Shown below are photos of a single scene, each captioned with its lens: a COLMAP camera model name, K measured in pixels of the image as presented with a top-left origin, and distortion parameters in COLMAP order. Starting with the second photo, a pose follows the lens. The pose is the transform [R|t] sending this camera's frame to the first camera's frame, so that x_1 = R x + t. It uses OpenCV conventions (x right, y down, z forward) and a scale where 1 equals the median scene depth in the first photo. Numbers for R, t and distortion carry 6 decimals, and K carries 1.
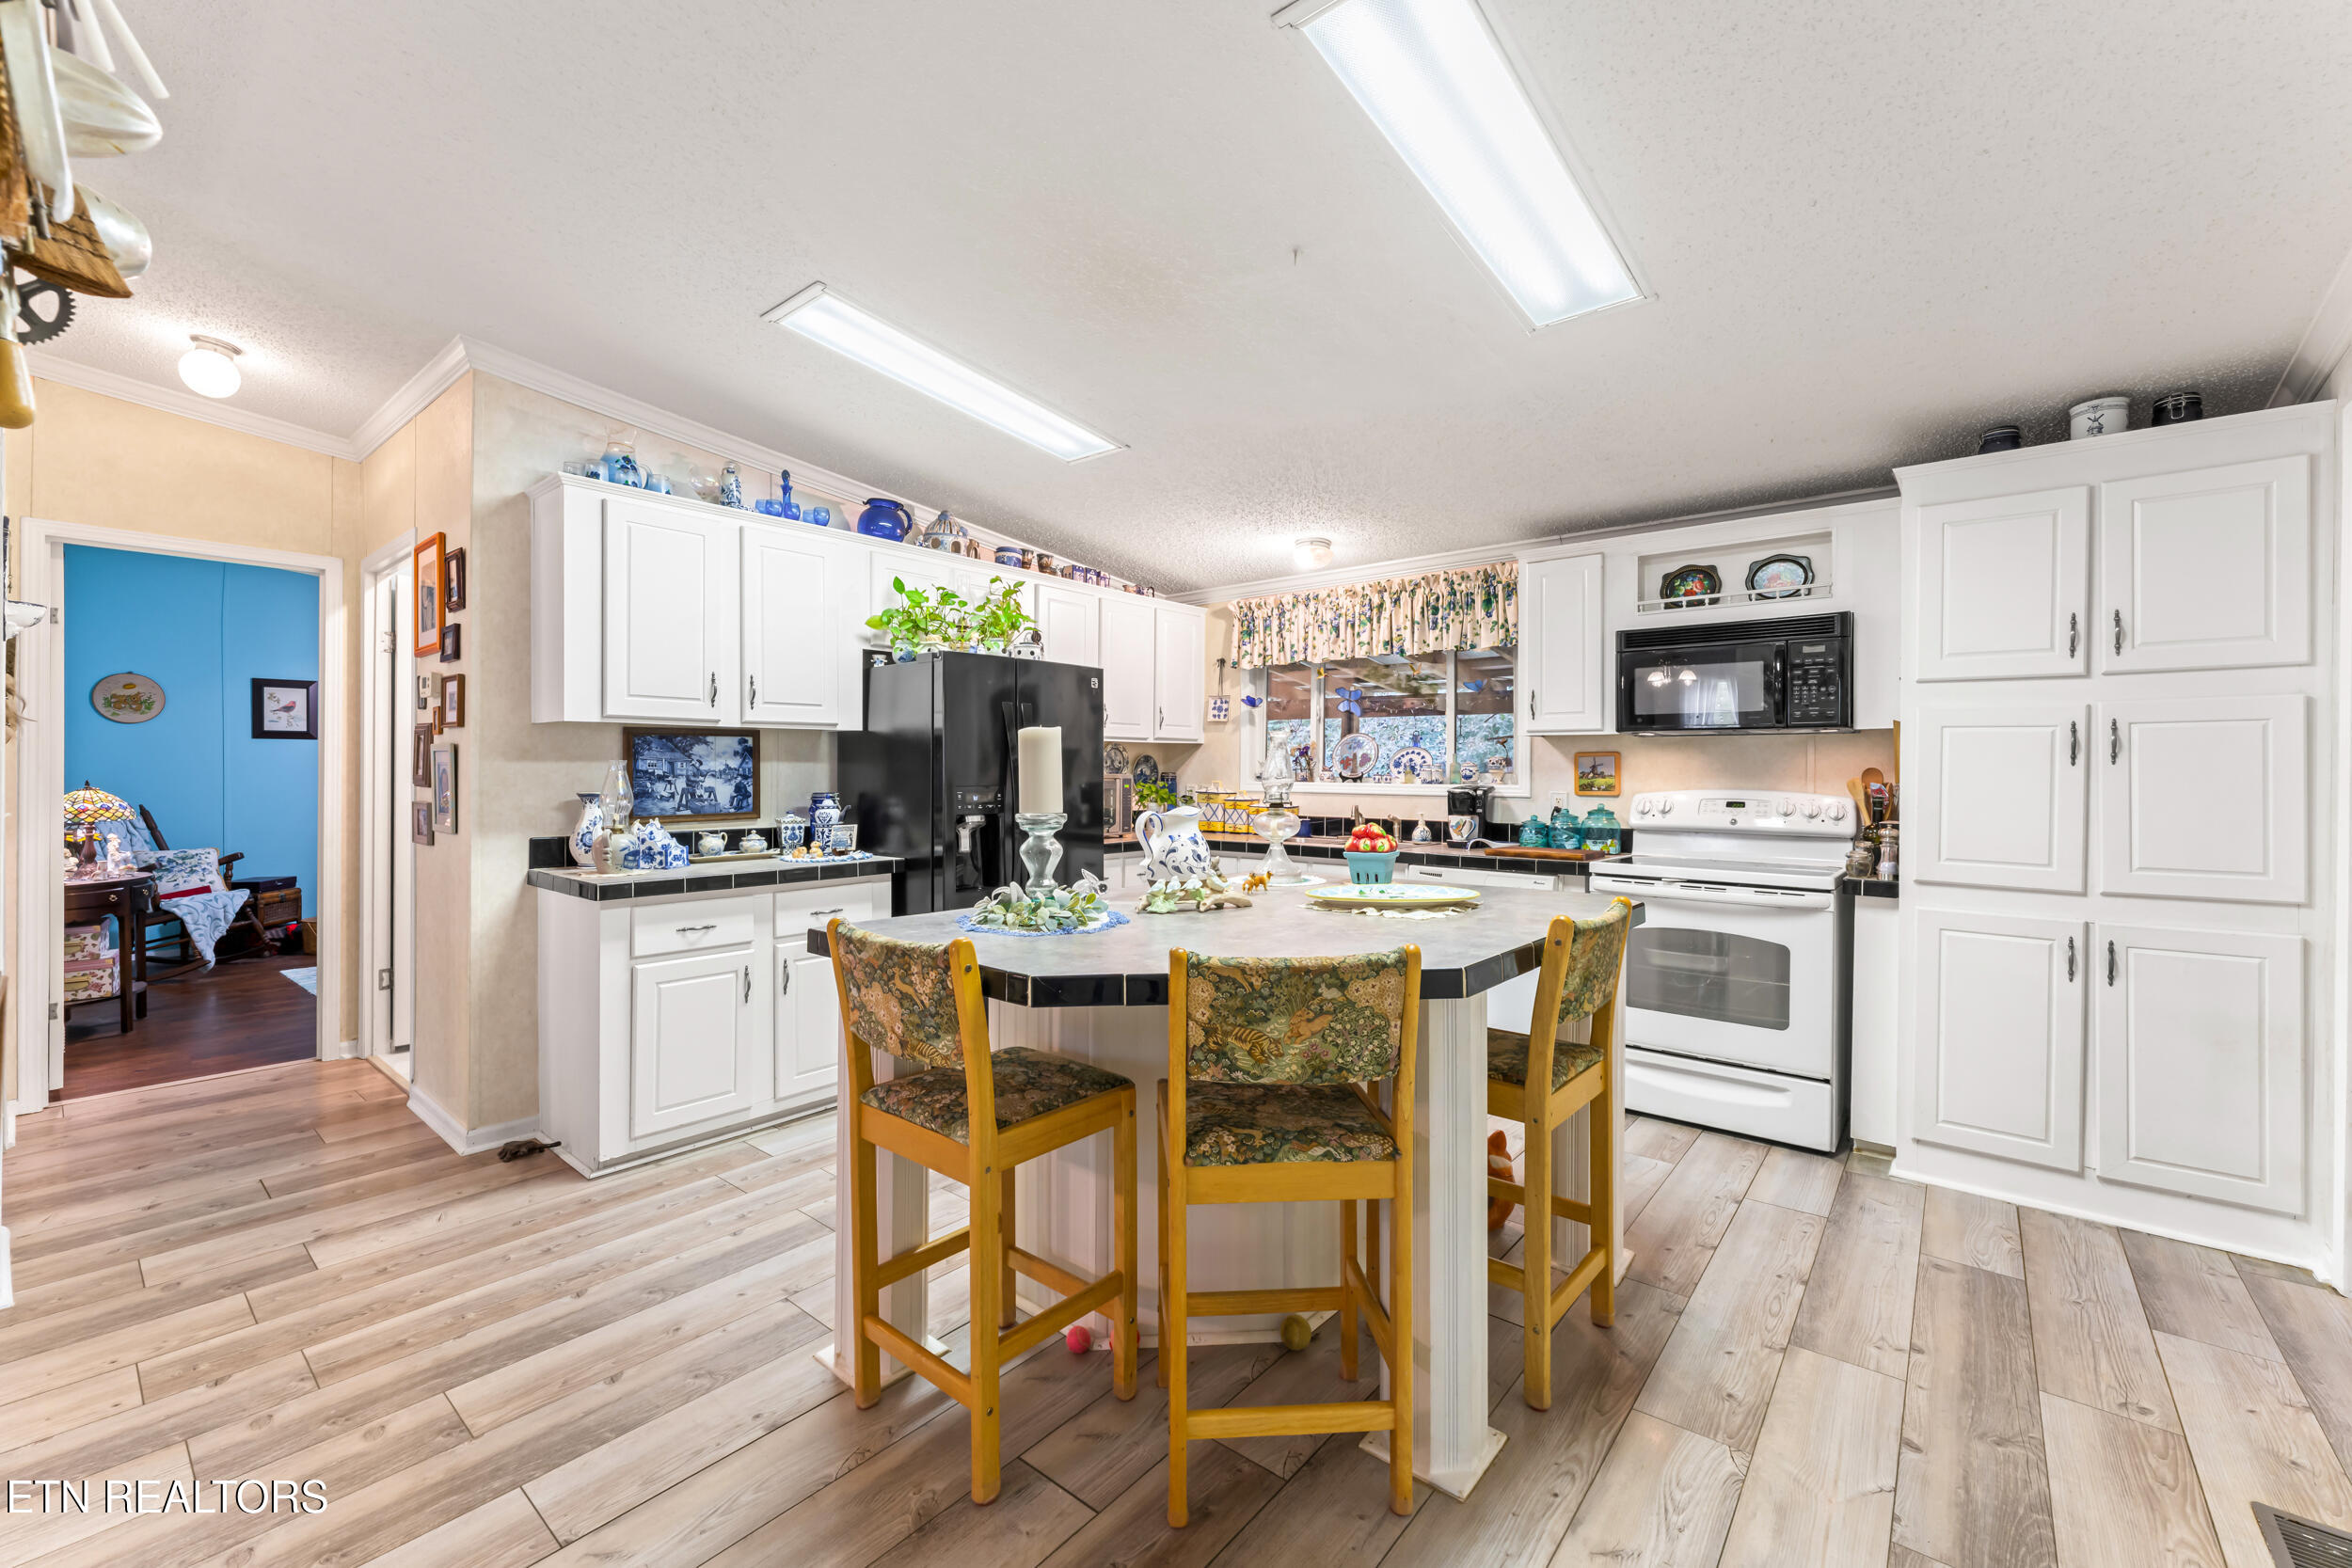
lens RADIAL K [[962.5, 0, 1176.0], [0, 962.5, 784.0], [0, 0, 1]] dist [-0.000441, -0.000106]
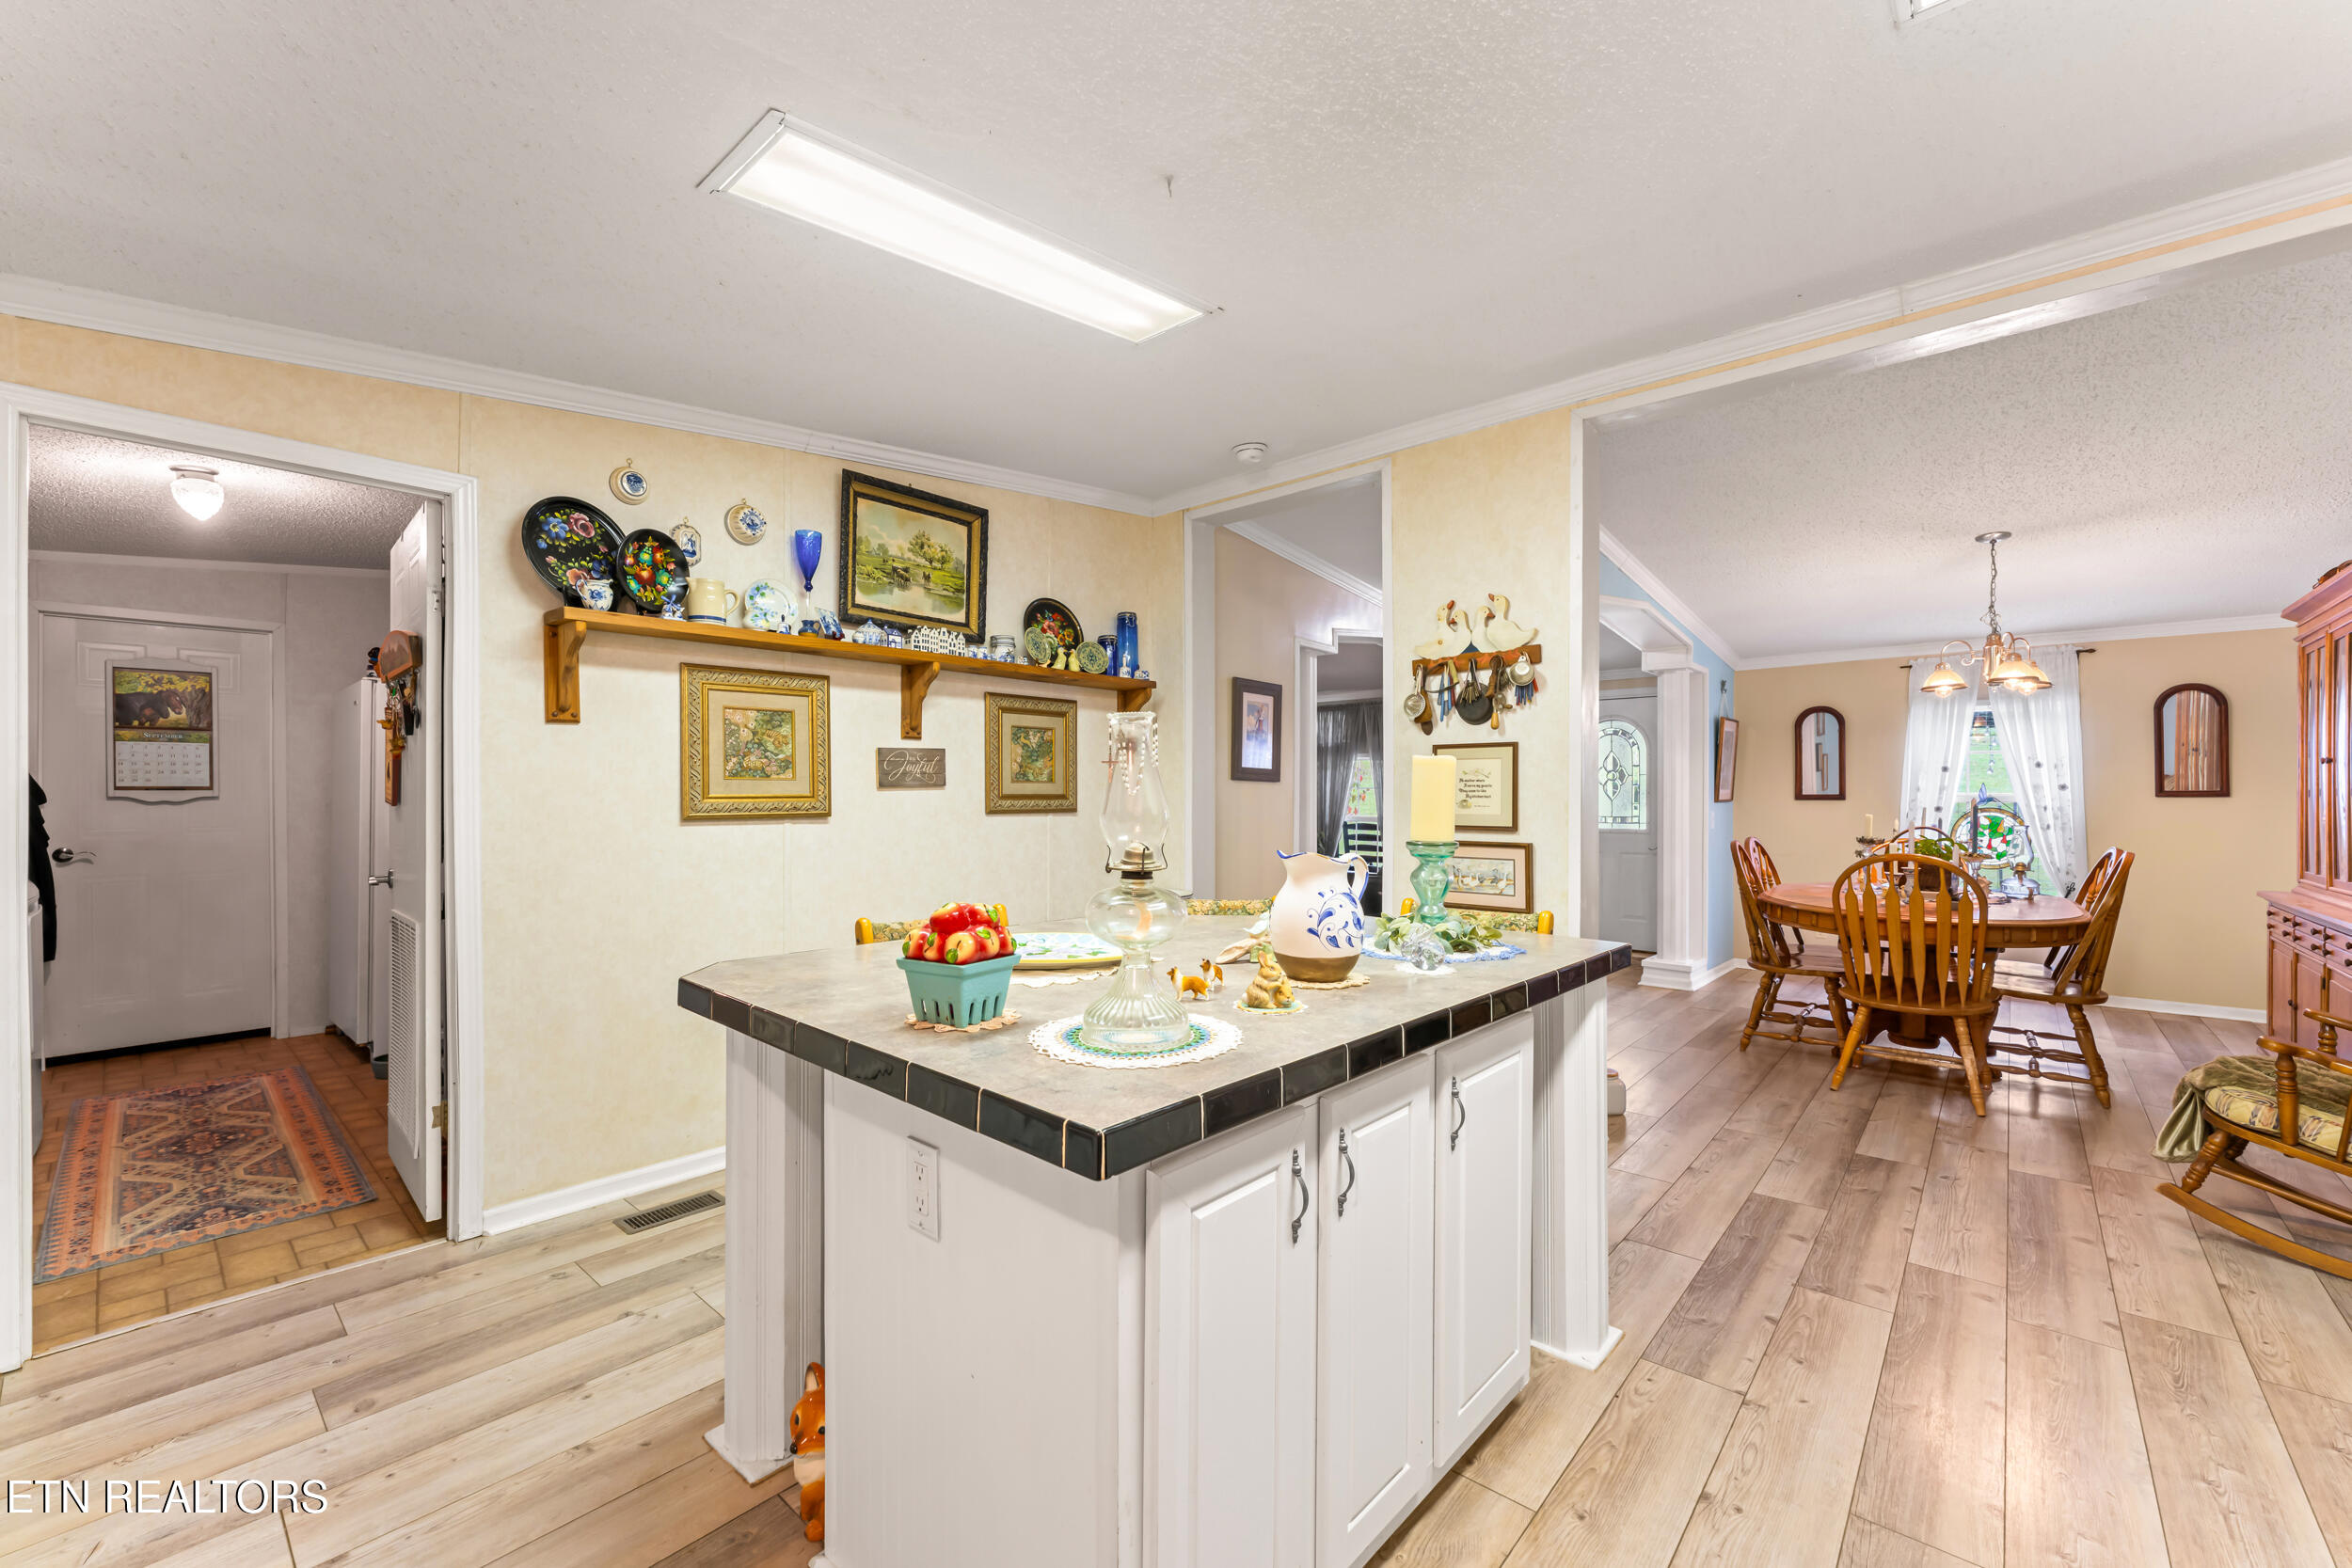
lens RADIAL K [[962.5, 0, 1176.0], [0, 962.5, 784.0], [0, 0, 1]] dist [-0.000441, -0.000106]
pose [[-0.998745, -0.005277, 0.049798, 0.055037], [-0.004895, 0.999958, 0.007796, -0.025480], [-0.049837, 0.007543, -0.998729, 1.378249]]
